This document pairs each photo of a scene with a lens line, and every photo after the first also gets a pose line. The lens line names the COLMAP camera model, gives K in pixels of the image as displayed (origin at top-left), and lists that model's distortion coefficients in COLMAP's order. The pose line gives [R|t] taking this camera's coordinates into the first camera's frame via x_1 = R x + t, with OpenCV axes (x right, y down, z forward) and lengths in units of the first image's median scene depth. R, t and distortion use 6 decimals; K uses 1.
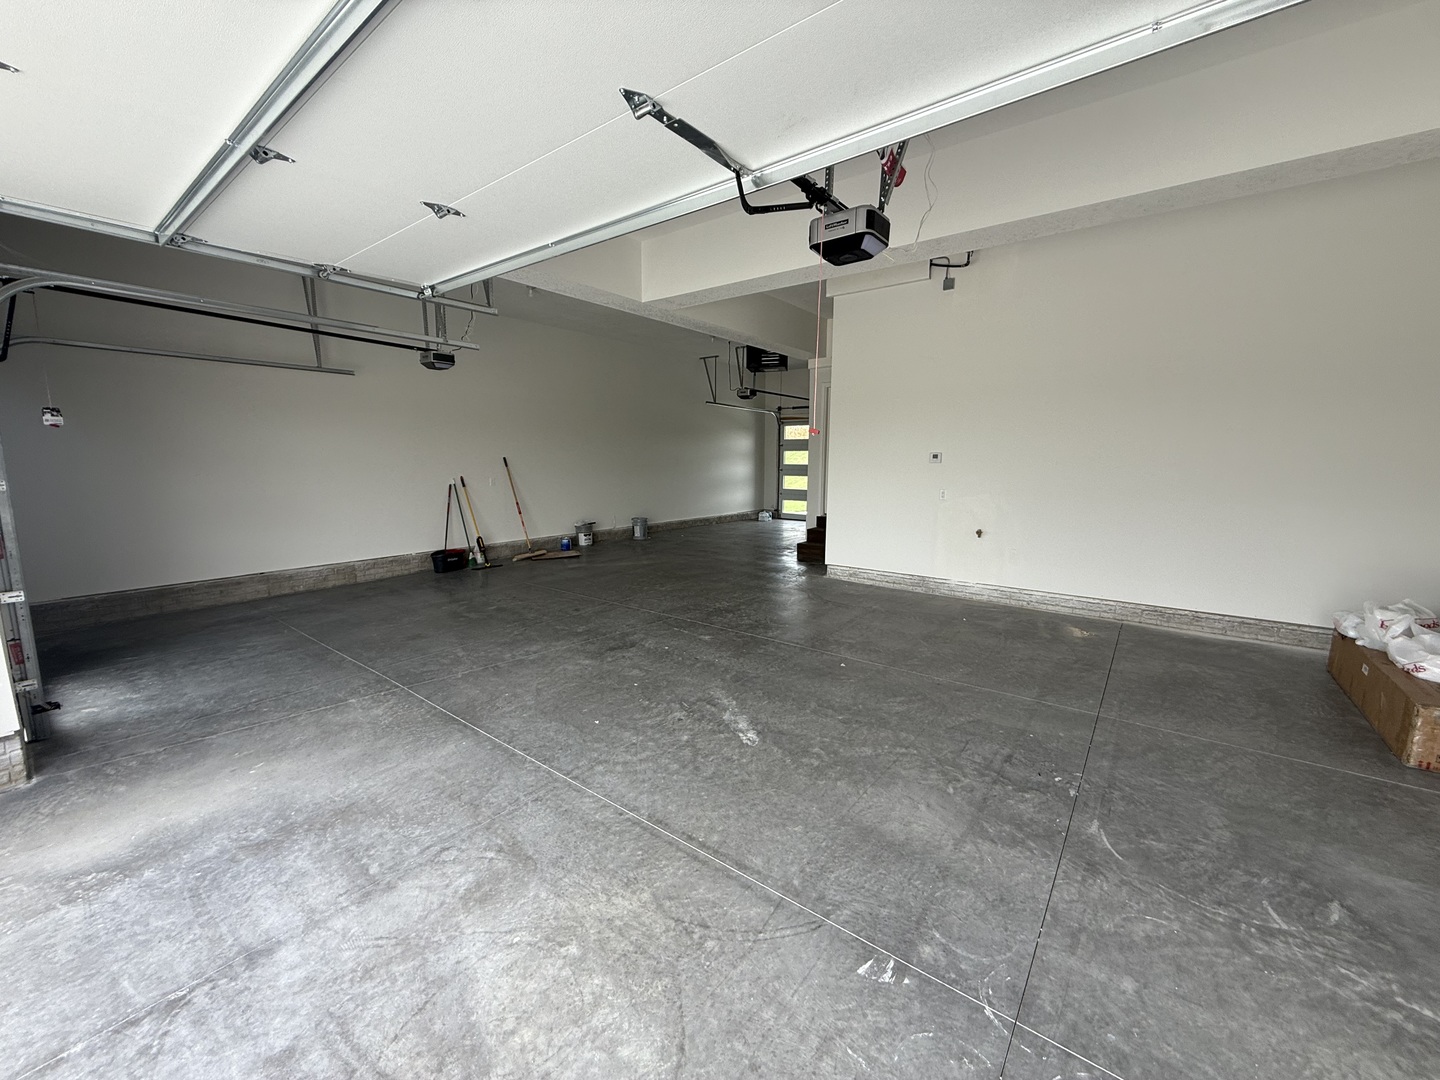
lens RADIAL K [[573.9, 0, 718.2], [0, 573.9, 542.5], [0, 0, 1]] dist [0.000216, -0.000110]
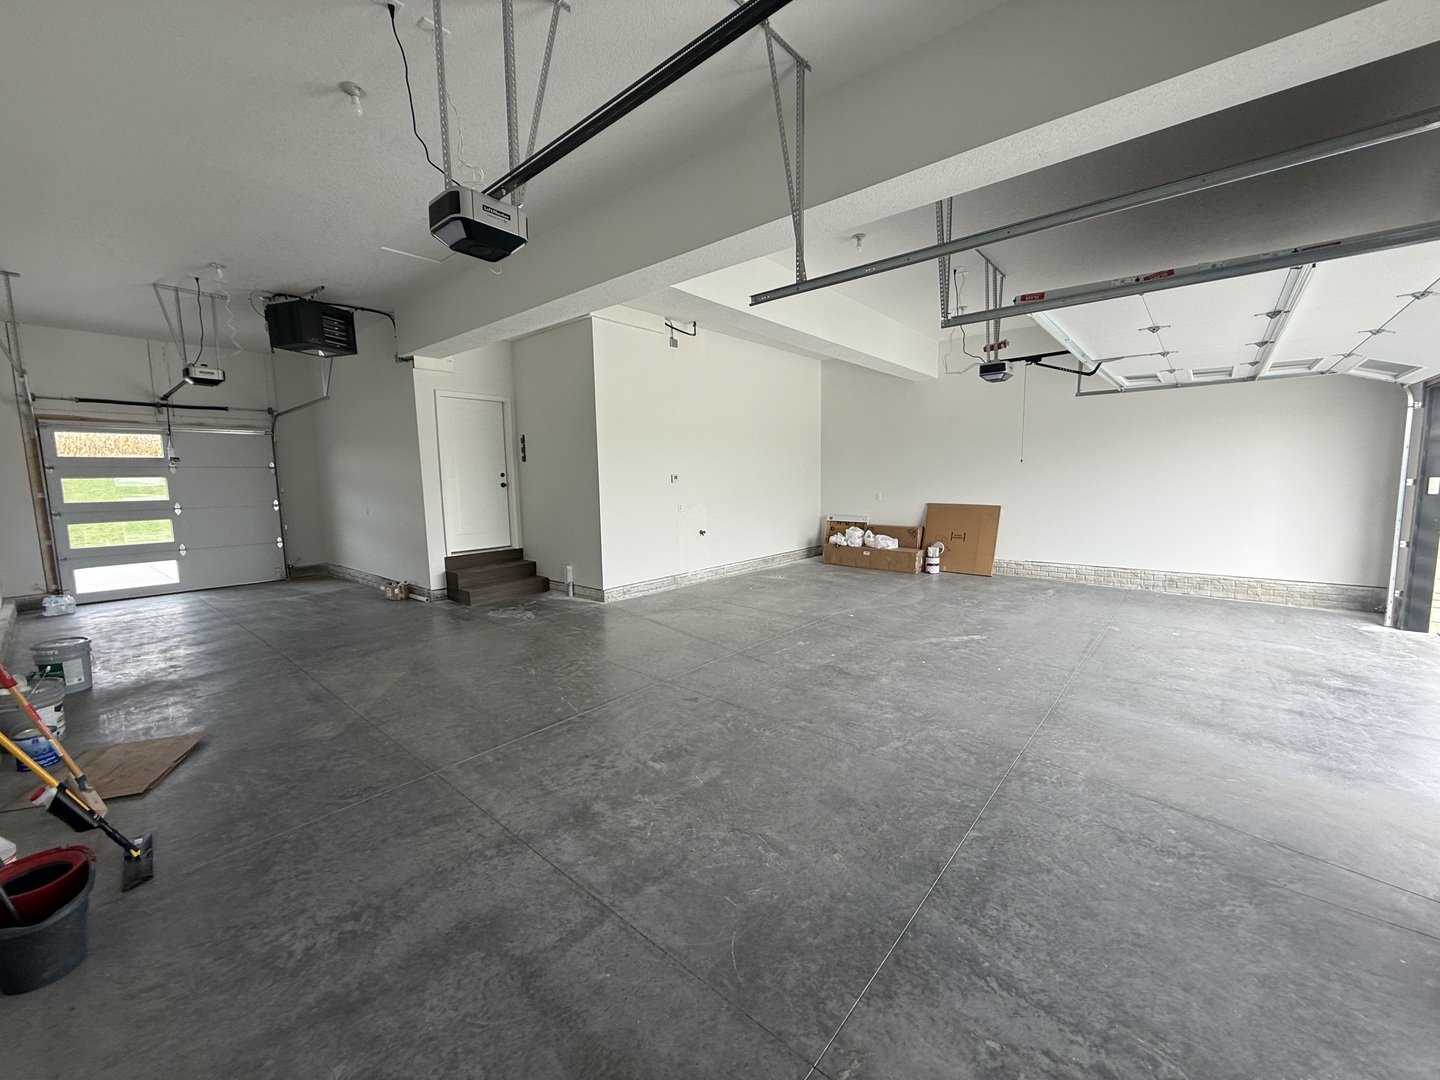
lens RADIAL K [[573.9, 0, 717.5], [0, 573.9, 537.9], [0, 0, 1]] dist [0.000216, -0.000110]
pose [[0.044161, -0.112212, 0.992702, -1.159571], [0.166513, 0.980599, 0.103436, -0.179153], [-0.985050, 0.160730, 0.061989, 1.141271]]
